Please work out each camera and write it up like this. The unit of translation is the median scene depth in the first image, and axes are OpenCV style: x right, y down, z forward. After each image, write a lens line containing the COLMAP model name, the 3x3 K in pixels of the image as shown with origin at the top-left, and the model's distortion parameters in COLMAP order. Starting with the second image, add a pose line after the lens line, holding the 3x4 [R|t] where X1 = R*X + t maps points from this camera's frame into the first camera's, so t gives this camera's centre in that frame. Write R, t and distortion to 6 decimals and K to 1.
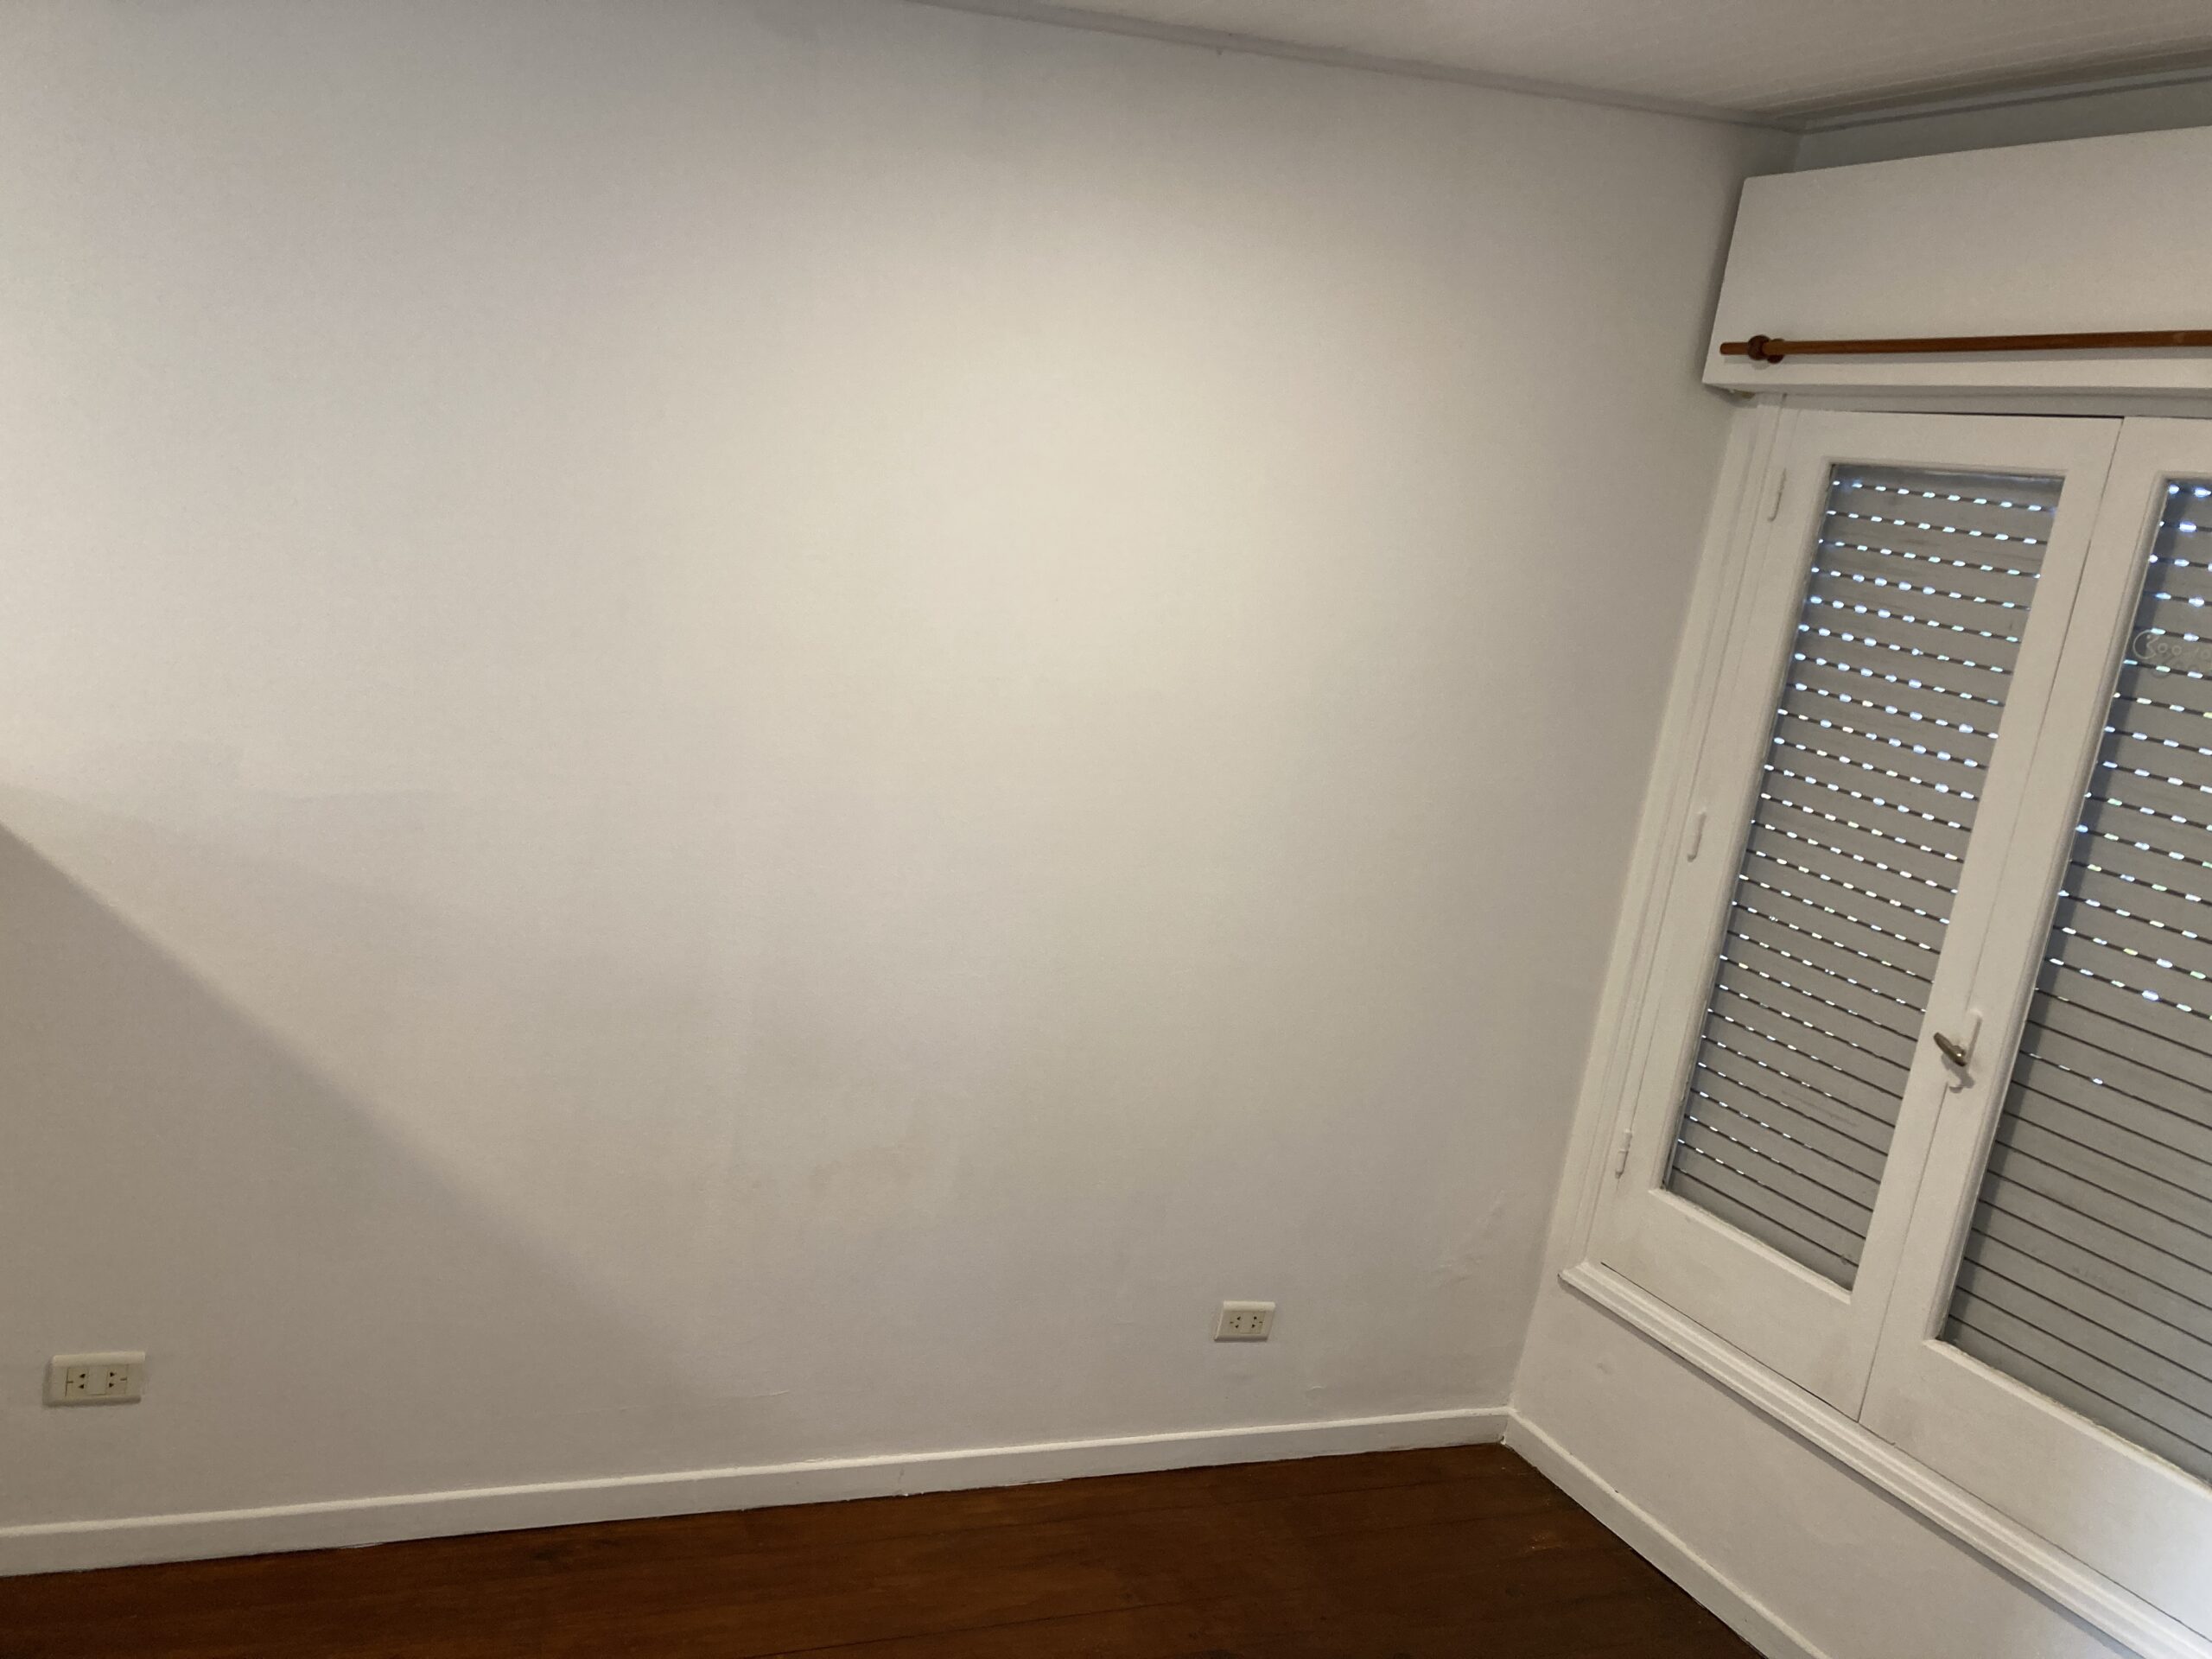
lens RADIAL K [[1817.9, 0, 1109.3], [0, 1817.9, 827.3], [0, 0, 1]] dist [0.071145, -0.080953]
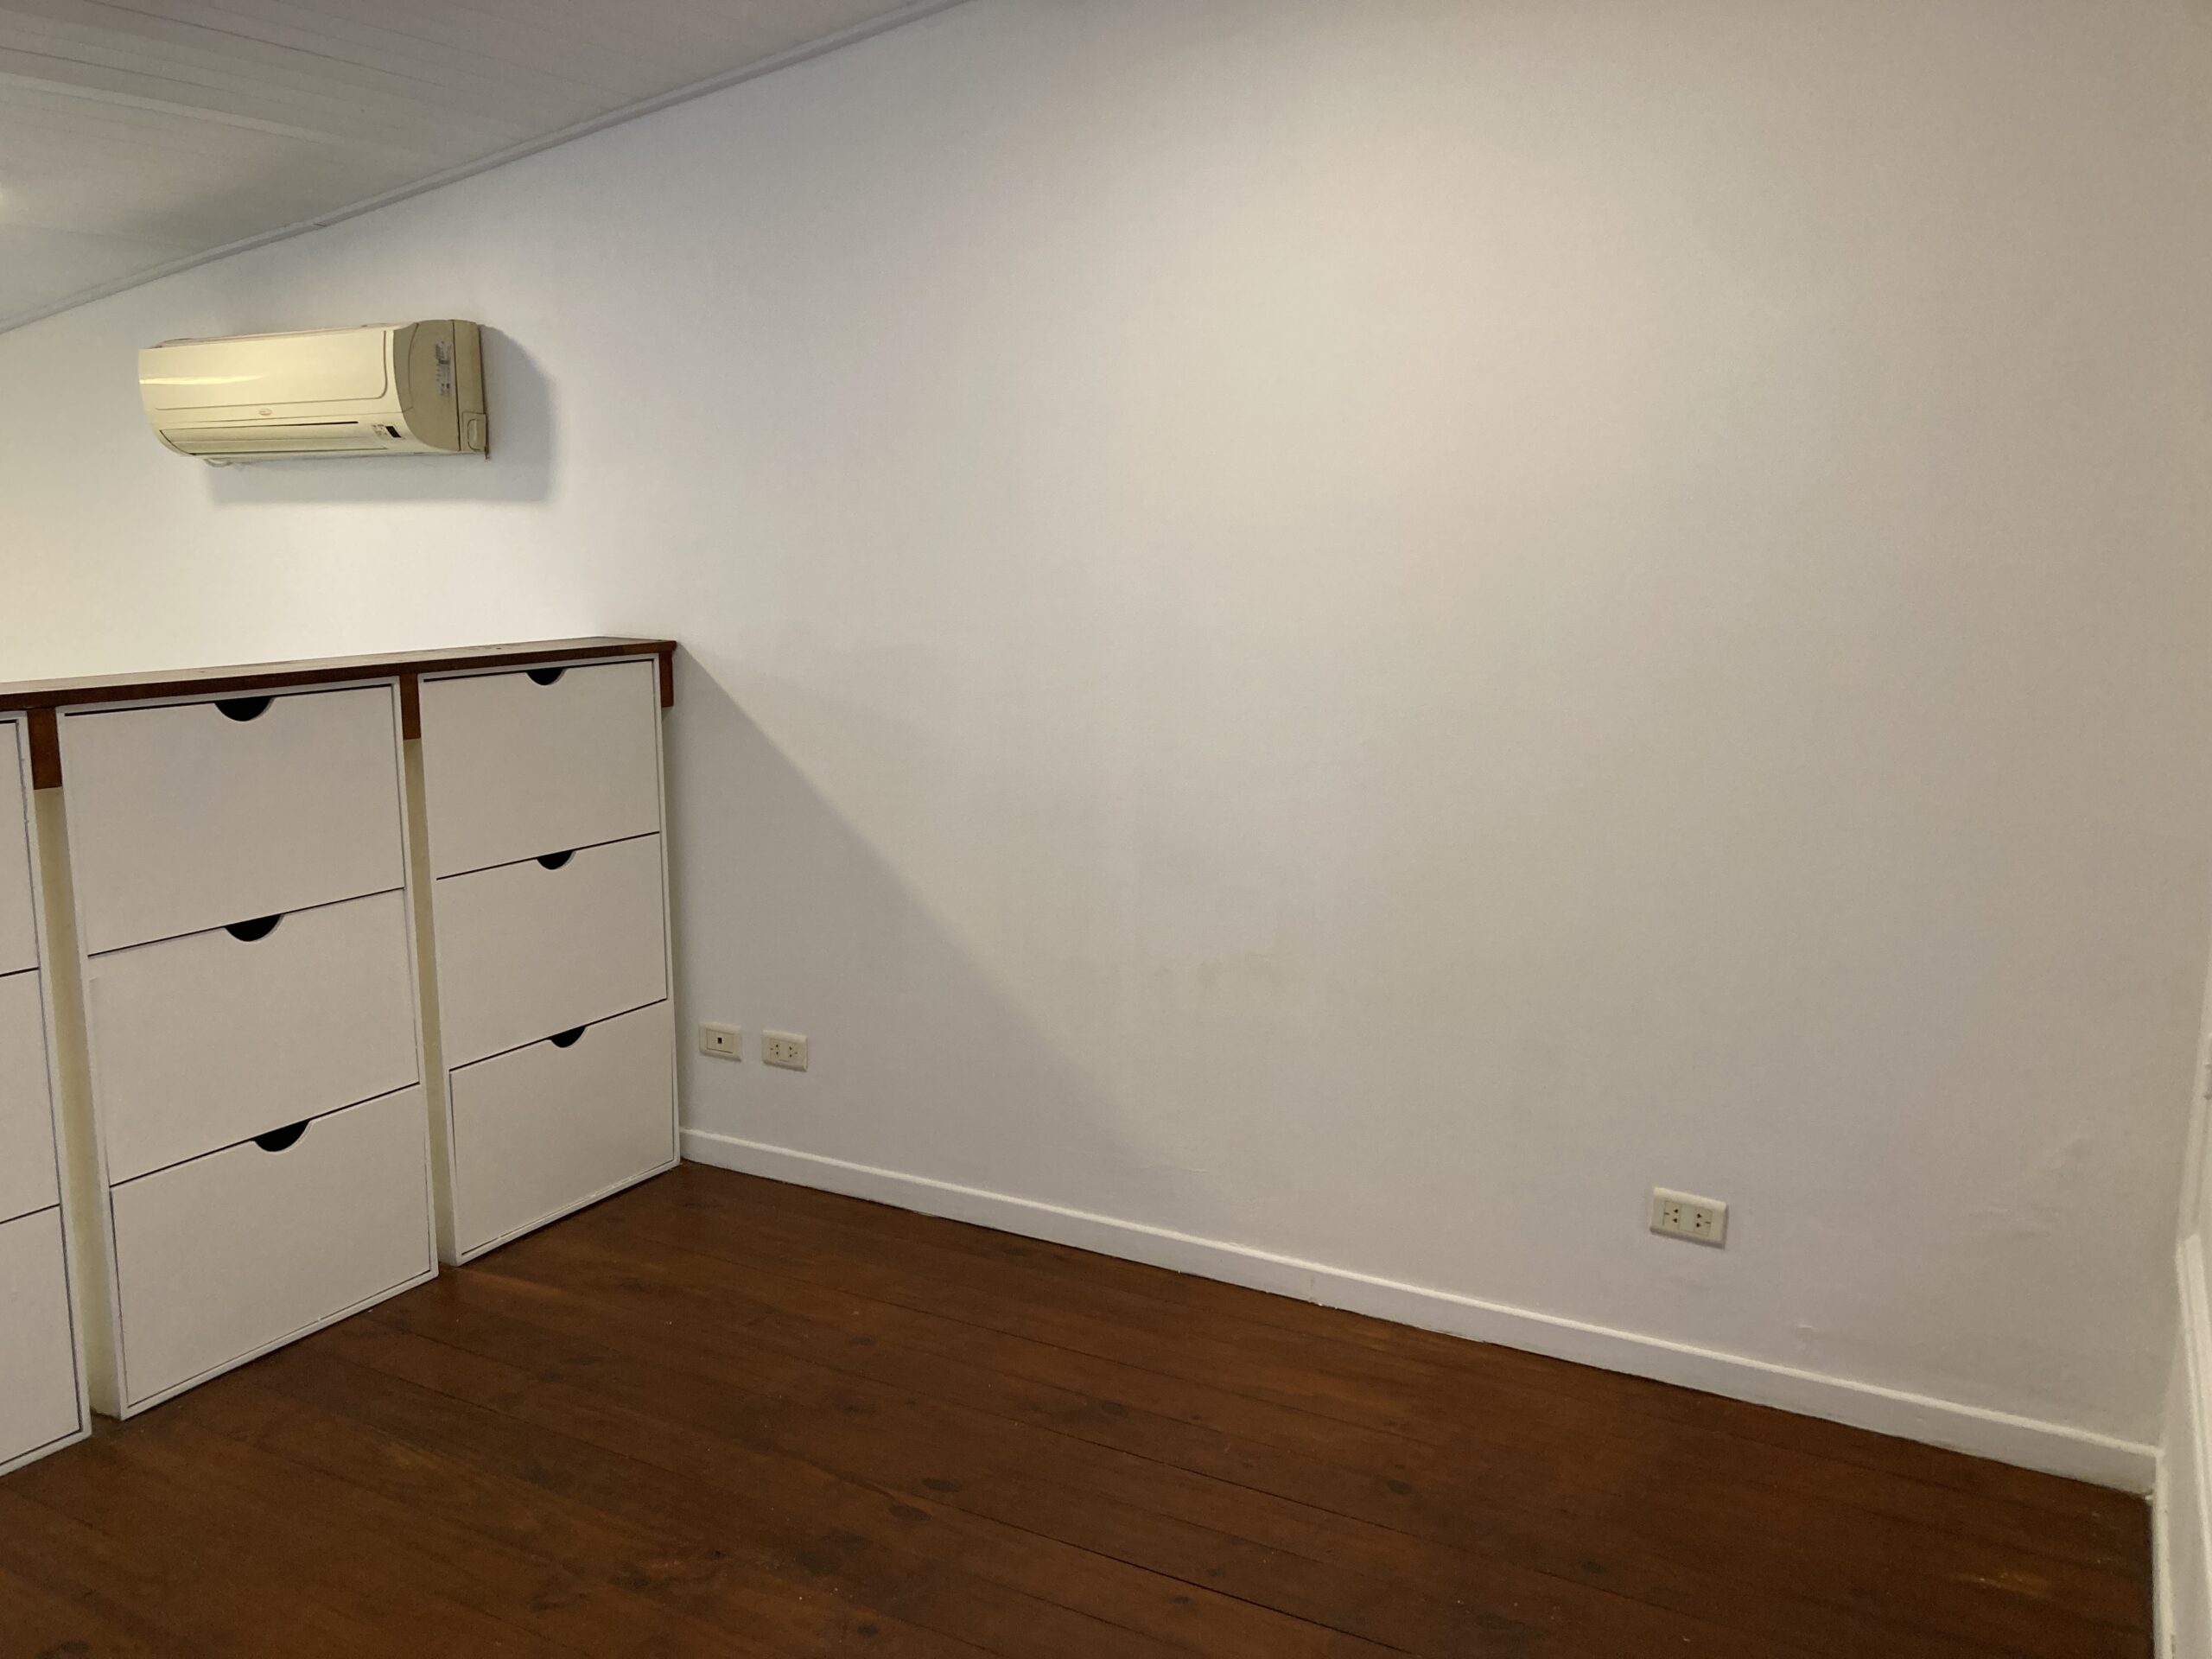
lens RADIAL K [[1817.9, 0, 1107.6], [0, 1817.9, 829.8], [0, 0, 1]] dist [0.071145, -0.080953]
pose [[0.562793, -0.027181, -0.826151, 0.691814], [-0.036604, 0.997659, -0.057760, 0.161342], [0.825787, 0.062748, 0.560480, 0.305469]]
